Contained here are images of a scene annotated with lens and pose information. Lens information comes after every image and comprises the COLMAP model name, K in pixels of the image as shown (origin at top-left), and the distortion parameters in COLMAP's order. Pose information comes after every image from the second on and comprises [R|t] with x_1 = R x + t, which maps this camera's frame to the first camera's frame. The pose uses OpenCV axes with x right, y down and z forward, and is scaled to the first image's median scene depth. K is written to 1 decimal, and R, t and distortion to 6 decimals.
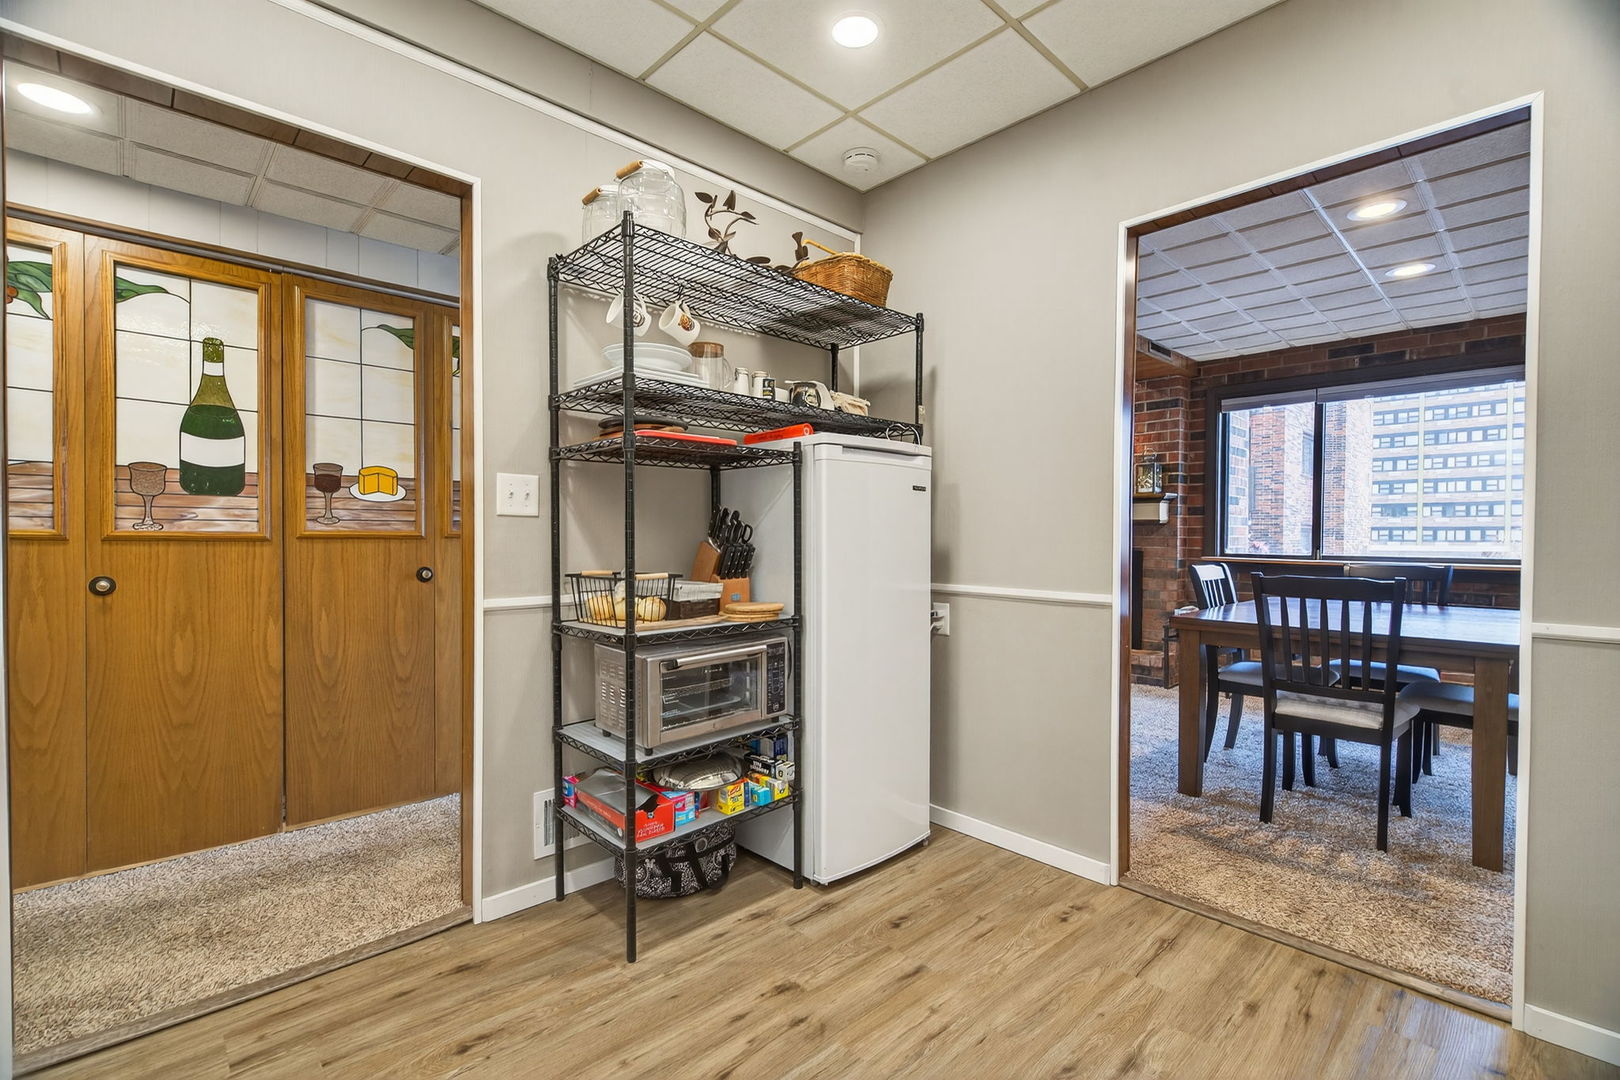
lens RADIAL K [[731.6, 0, 801.3], [0, 731.6, 543.4], [0, 0, 1]] dist [-0.000385, -0.000375]
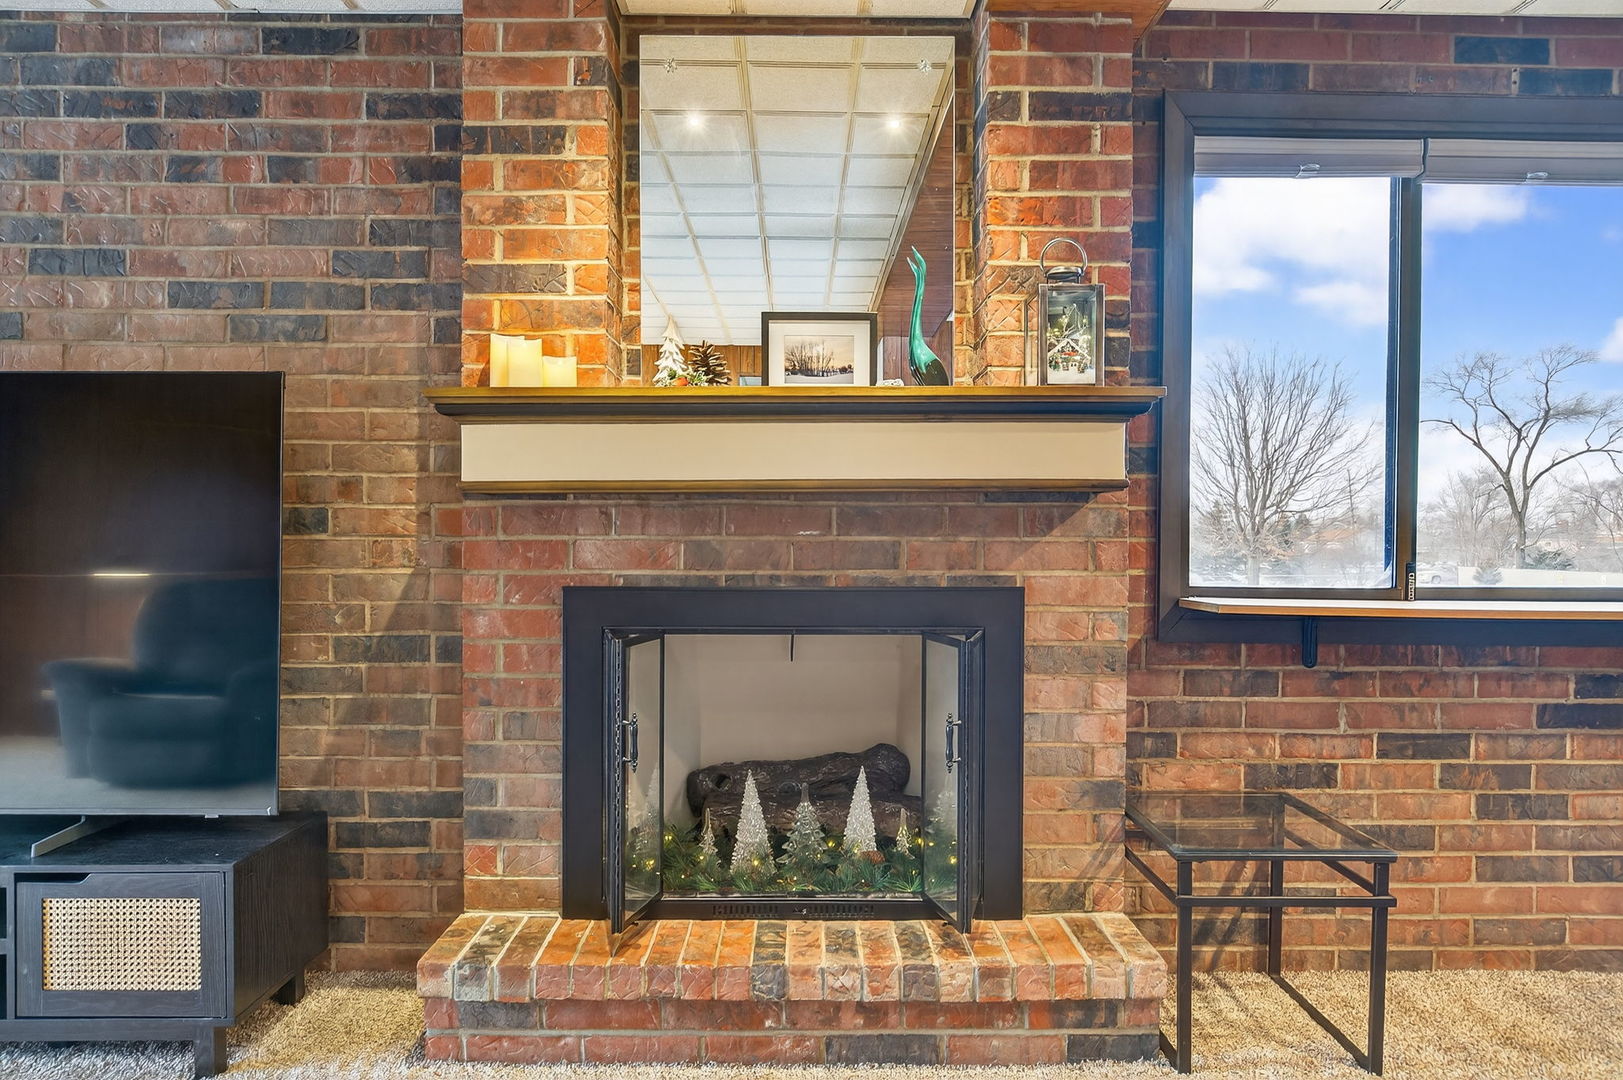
lens RADIAL K [[952.4, 0, 808.4], [0, 952.4, 549.8], [0, 0, 1]] dist [-0.001268, -0.000660]
pose [[0.678185, -0.011025, 0.734808, 0.131844], [0.006014, 0.999937, 0.009452, -0.009397], [-0.734866, -0.001991, 0.678209, 0.877054]]
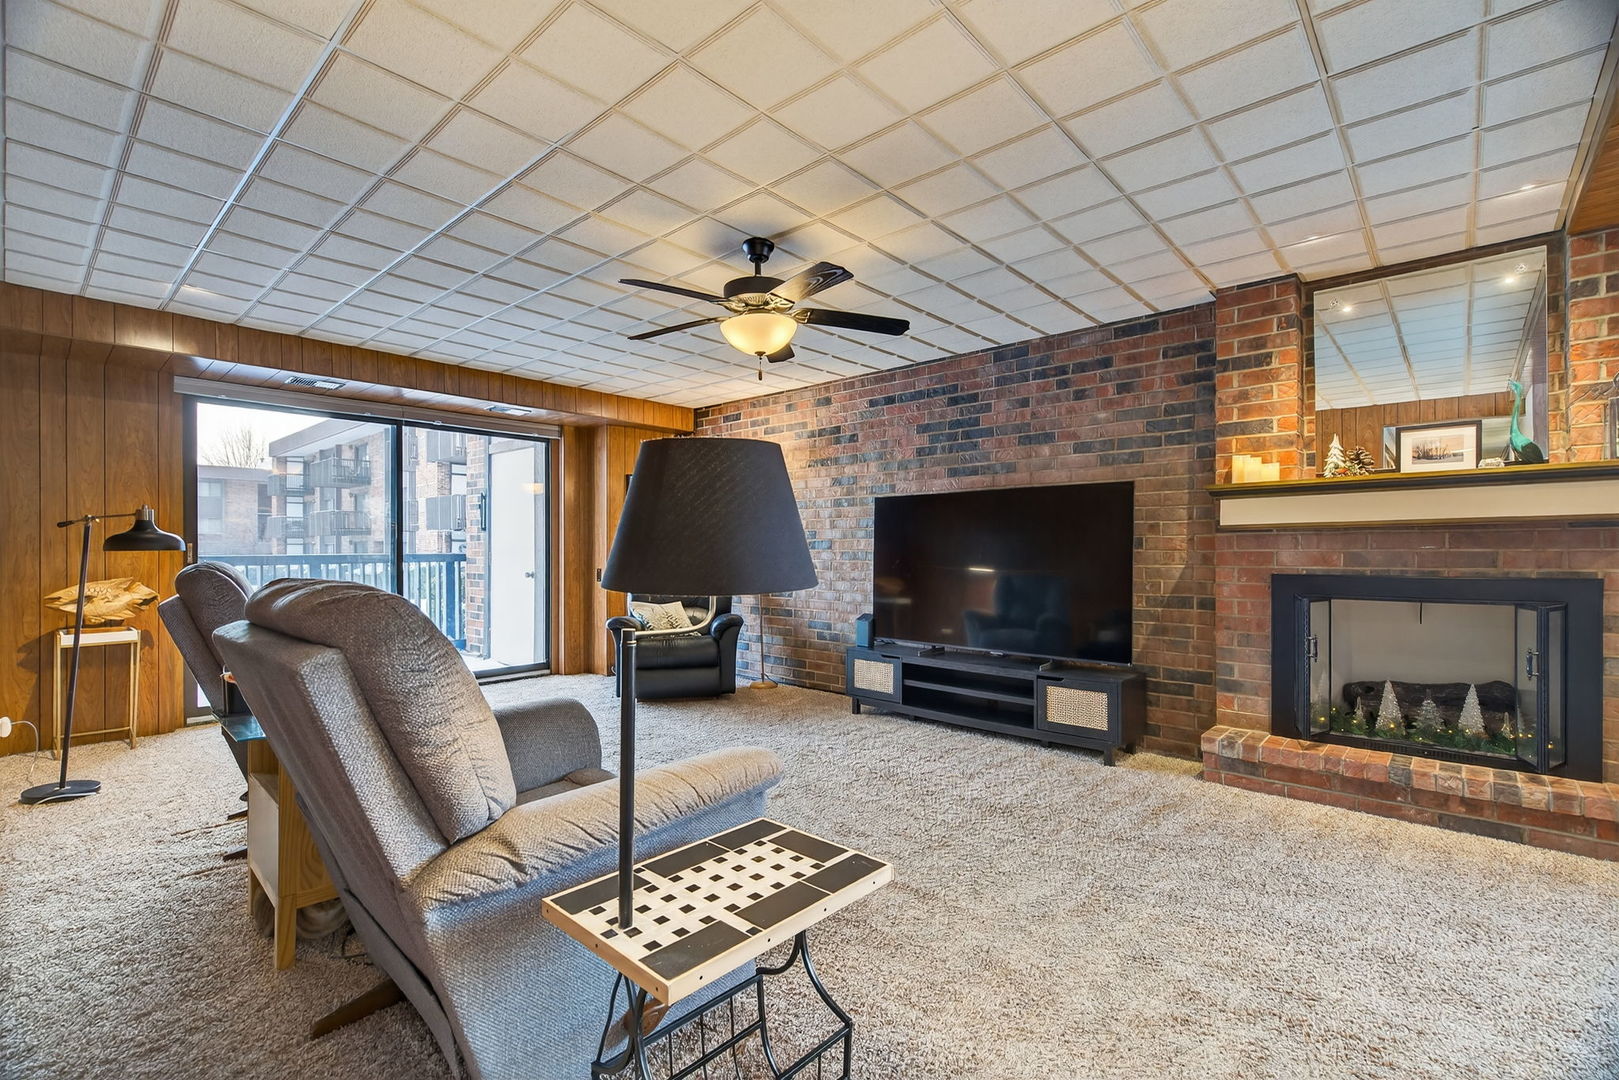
lens RADIAL K [[722.7, 0, 798.7], [0, 722.7, 551.0], [0, 0, 1]] dist [-0.001851, 0.000011]
pose [[0.997679, -0.005512, 0.067877, -0.120565], [0.005972, 0.999961, -0.006576, -0.009020], [-0.067838, 0.006966, 0.997672, 0.599275]]
